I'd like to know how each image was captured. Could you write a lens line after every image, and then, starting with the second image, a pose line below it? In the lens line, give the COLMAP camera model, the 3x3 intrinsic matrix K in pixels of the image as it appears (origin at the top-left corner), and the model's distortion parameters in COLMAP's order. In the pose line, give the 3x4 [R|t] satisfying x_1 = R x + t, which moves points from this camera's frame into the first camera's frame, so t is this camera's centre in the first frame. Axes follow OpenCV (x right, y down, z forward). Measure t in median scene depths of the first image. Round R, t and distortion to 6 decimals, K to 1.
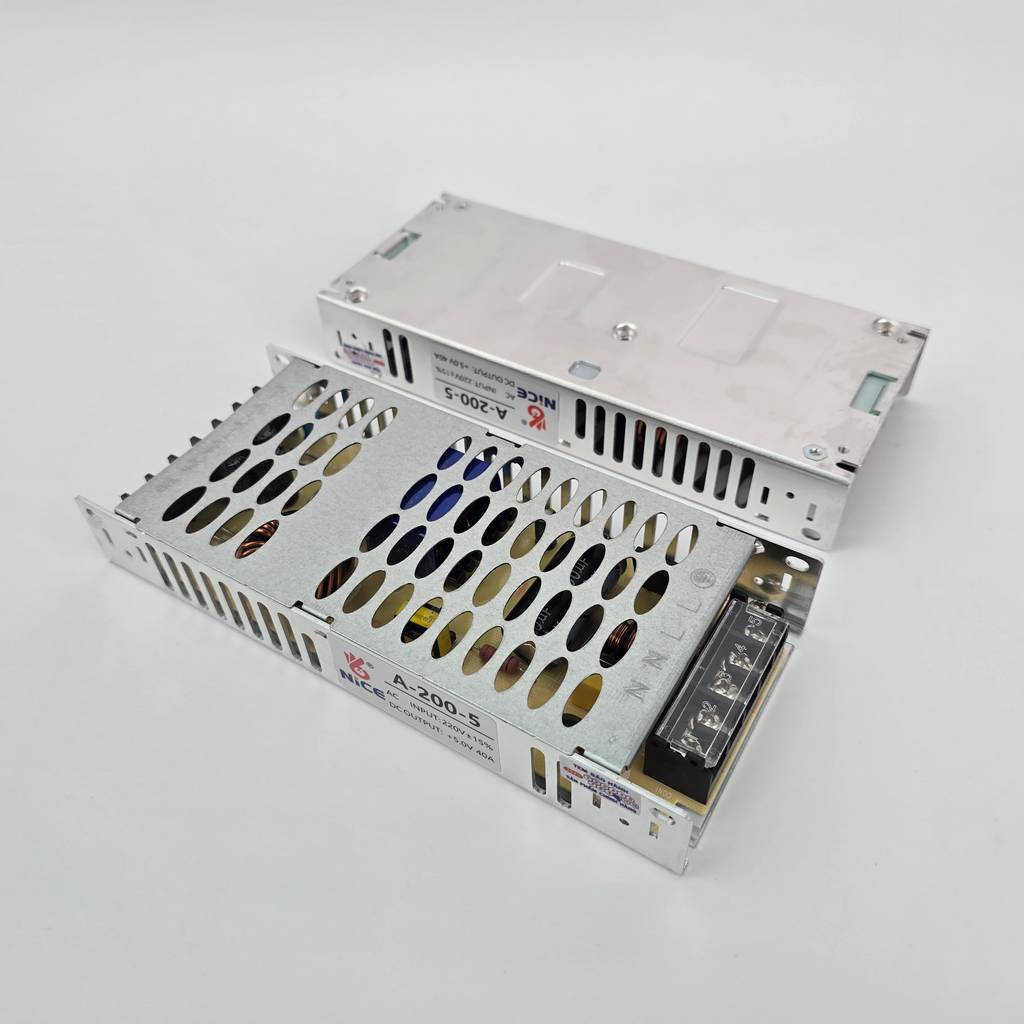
lens RADIAL K [[956.2, 0, 504.4], [0, 956.2, 508.7], [0, 0, 1]] dist [0.084742, 0.000000]
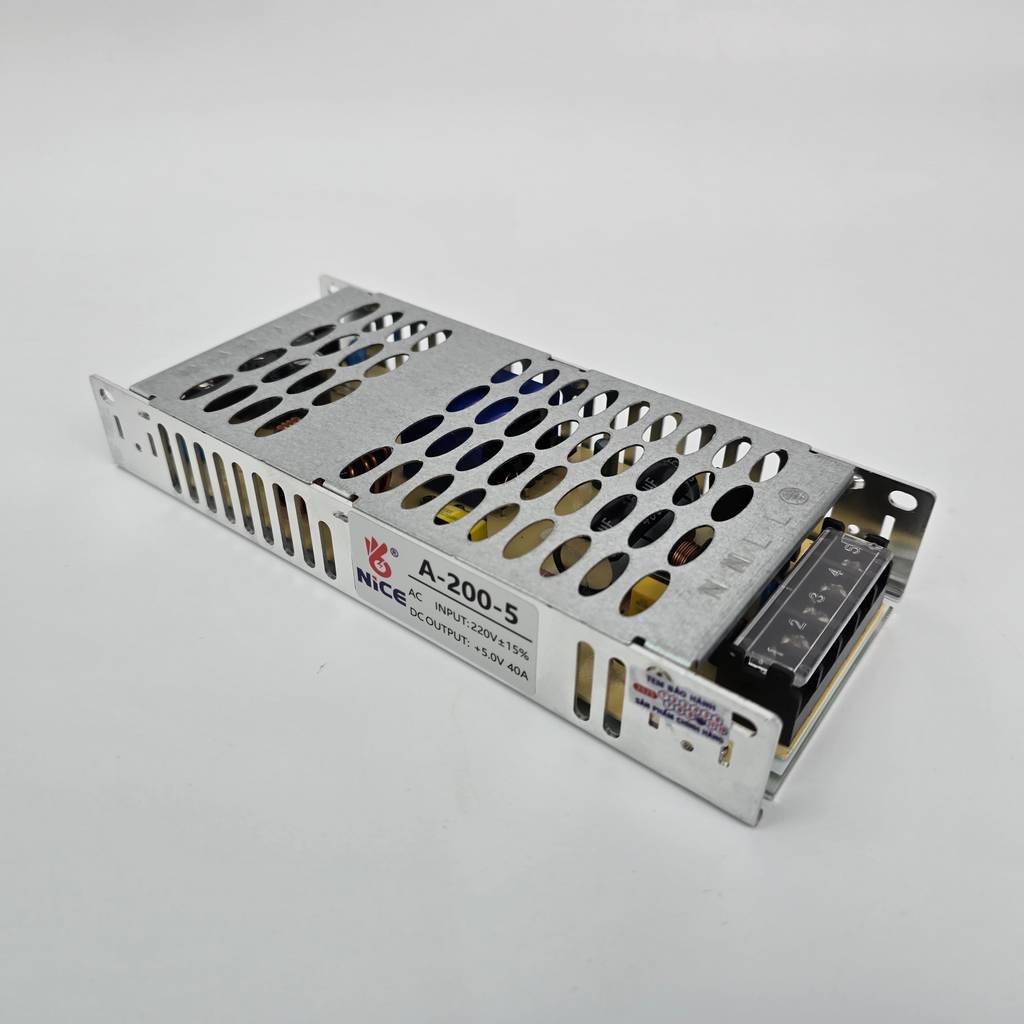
lens RADIAL K [[956.2, 0, 505.1], [0, 956.2, 513.9], [0, 0, 1]] dist [0.084742, 0.000000]
pose [[0.994941, 0.092699, -0.038709, -0.011814], [-0.097853, 0.981472, -0.164734, 0.251131], [0.022721, 0.167688, 0.985578, 0.155140]]
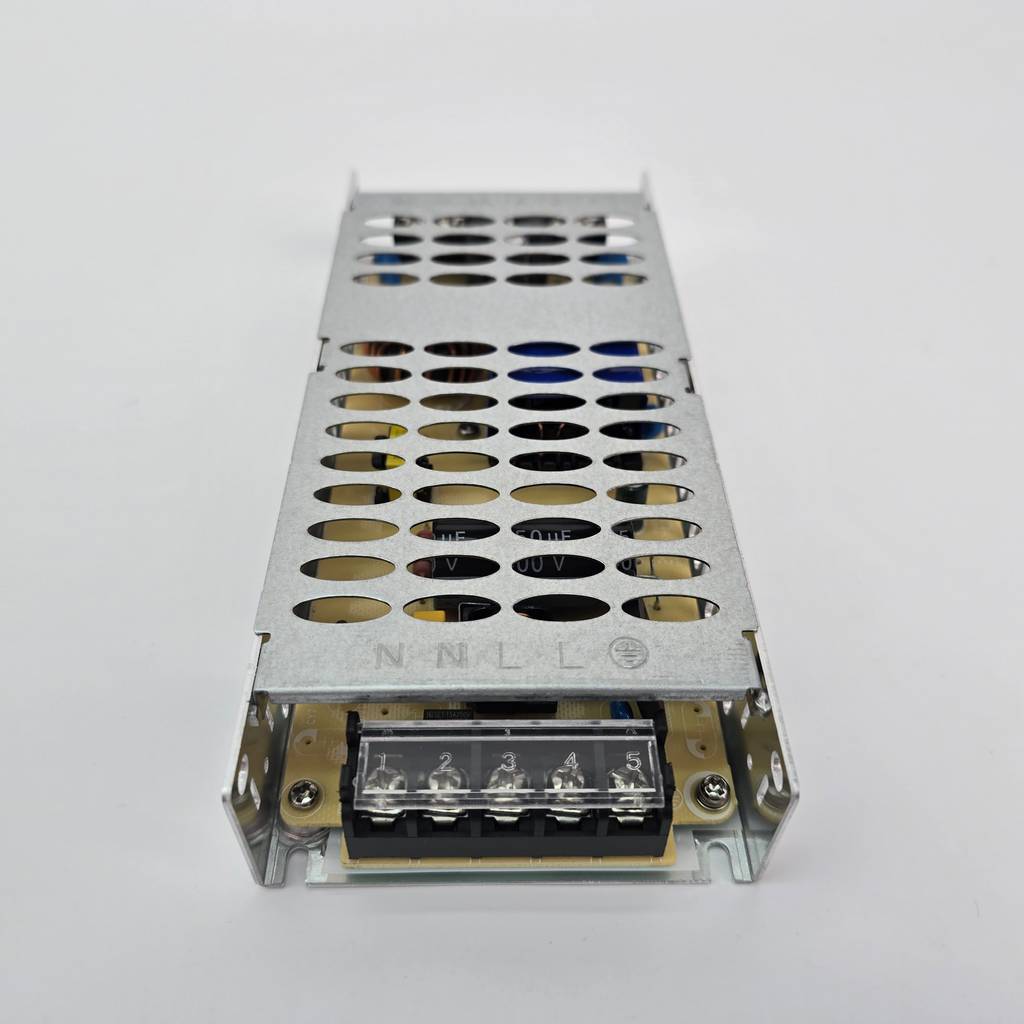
lens RADIAL K [[956.2, 0, 516.8], [0, 956.2, 517.2], [0, 0, 1]] dist [0.084742, 0.000000]
pose [[0.538243, 0.630219, -0.559569, 0.457474], [-0.630942, 0.741502, 0.228227, -0.088316], [0.558755, 0.230214, 0.796740, 0.436620]]
